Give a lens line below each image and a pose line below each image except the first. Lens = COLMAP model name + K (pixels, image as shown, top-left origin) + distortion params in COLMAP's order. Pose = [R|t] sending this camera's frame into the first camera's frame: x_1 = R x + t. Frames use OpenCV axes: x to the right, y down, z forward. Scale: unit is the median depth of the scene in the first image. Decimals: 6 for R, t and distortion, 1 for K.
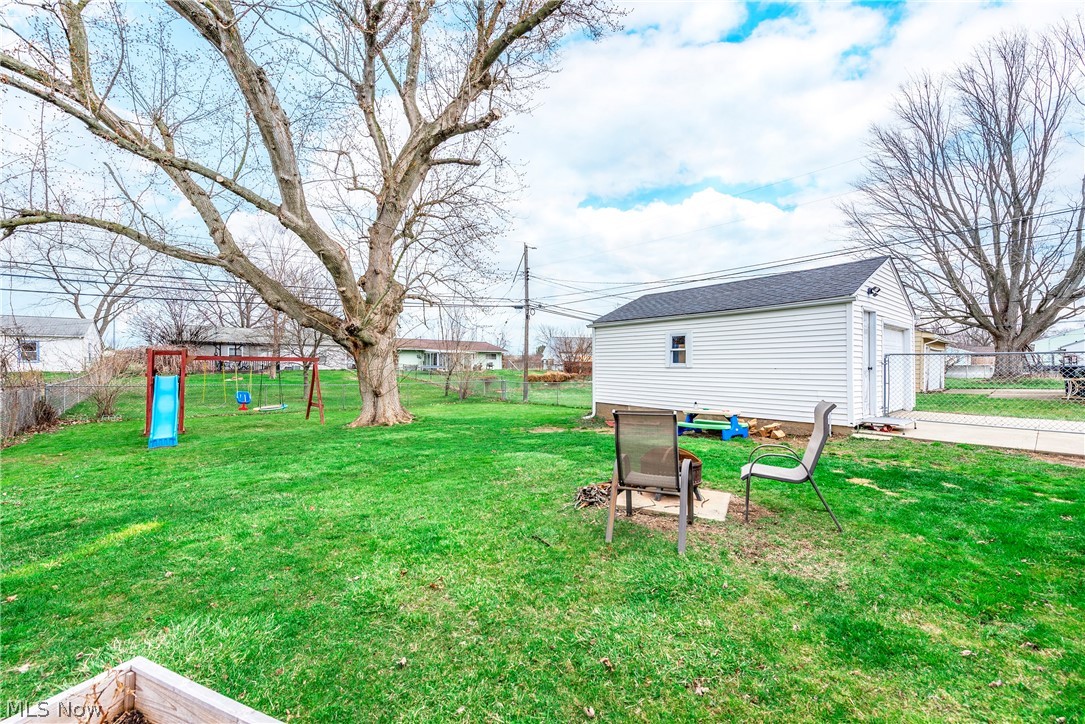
lens RADIAL K [[424.6, 0, 543.9], [0, 424.6, 366.5], [0, 0, 1]] dist [0.008153, -0.000222]
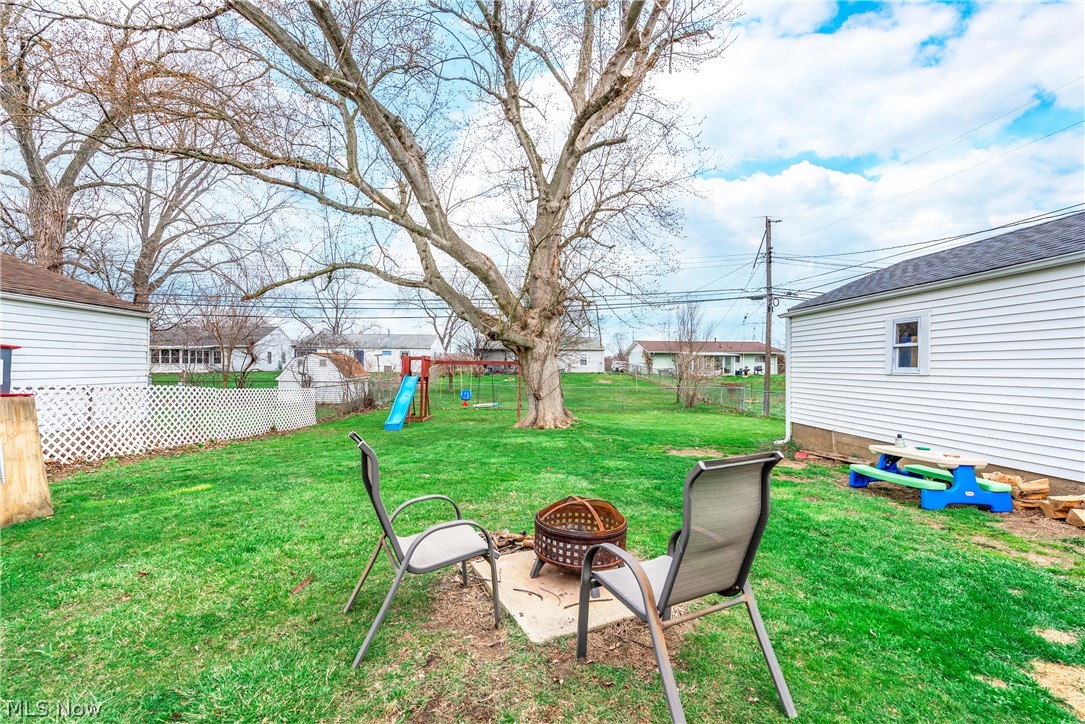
lens RADIAL K [[441.3, 0, 544.2], [0, 441.3, 367.7], [0, 0, 1]] dist [0.012932, -0.000364]
pose [[0.802721, 0.003046, -0.596347, 0.252556], [-0.006236, 0.999975, -0.003287, -0.002107], [0.596322, 0.006357, 0.802720, 0.167483]]
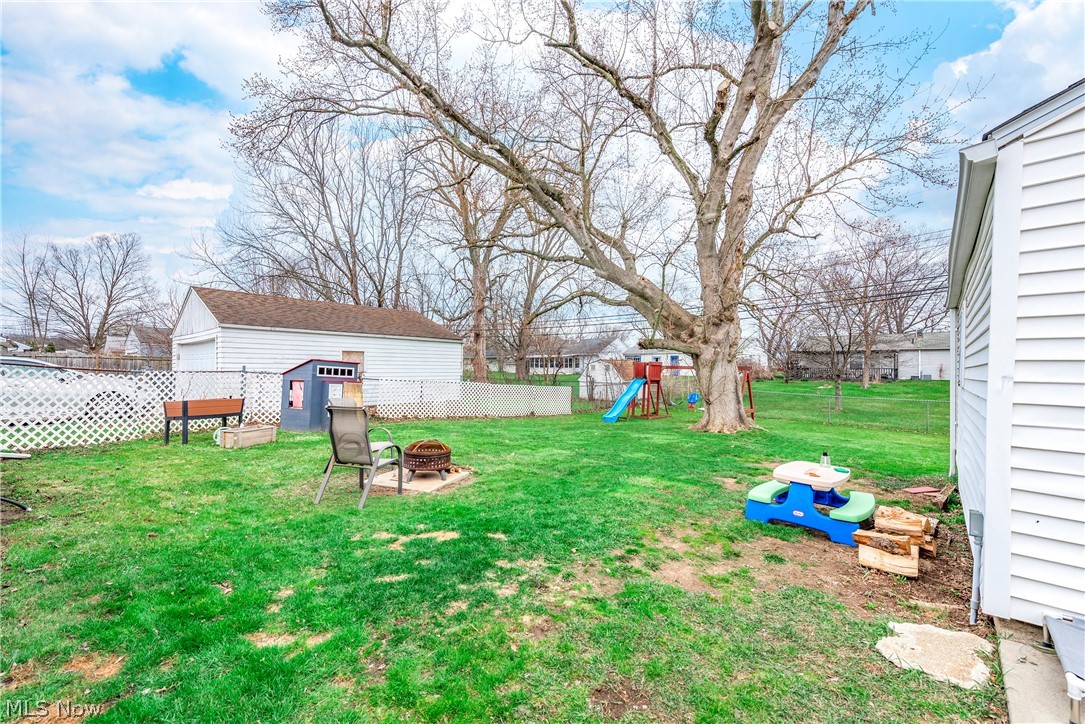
lens RADIAL K [[441.3, 0, 544.2], [0, 441.3, 367.7], [0, 0, 1]] dist [0.012932, -0.000364]
pose [[0.147328, -0.002365, -0.989085, 0.641453], [-0.012365, 0.999915, -0.004233, -0.008979], [0.989010, 0.012853, 0.147286, 0.446231]]
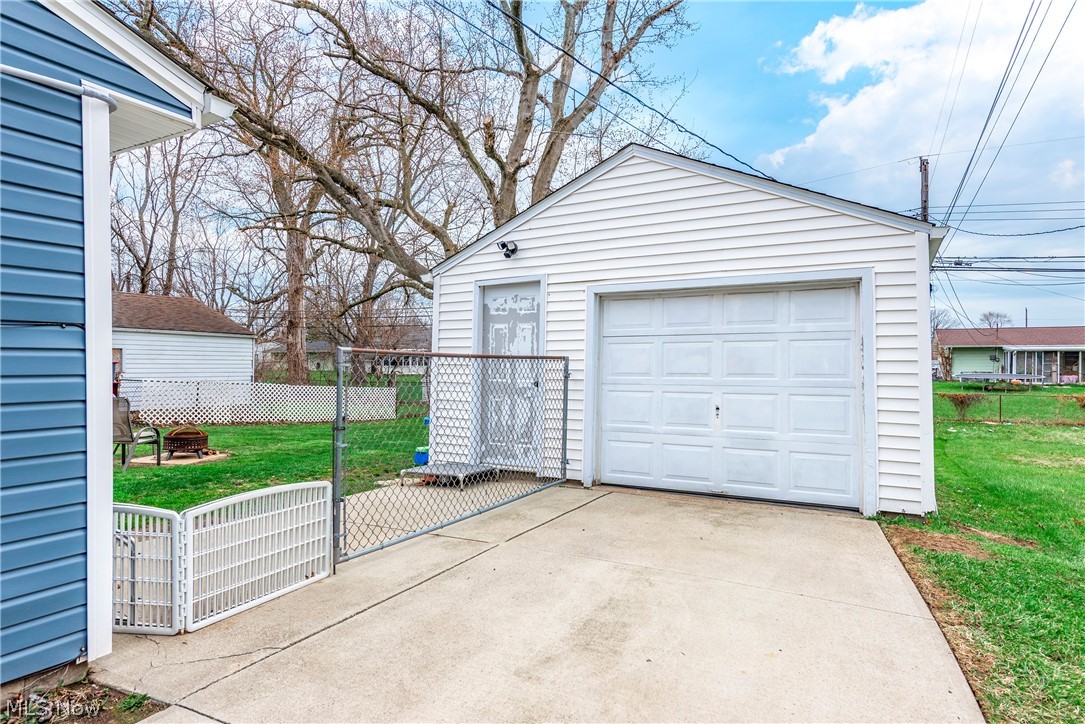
lens RADIAL K [[605.1, 0, 566.6], [0, 605.1, 366.3], [0, 0, 1]] dist [0.021979, -0.000207]
pose [[0.383454, -0.001200, -0.923559, 1.105114], [-0.009018, 0.999947, -0.005043, -0.012300], [0.923516, 0.010263, 0.383423, 0.551525]]
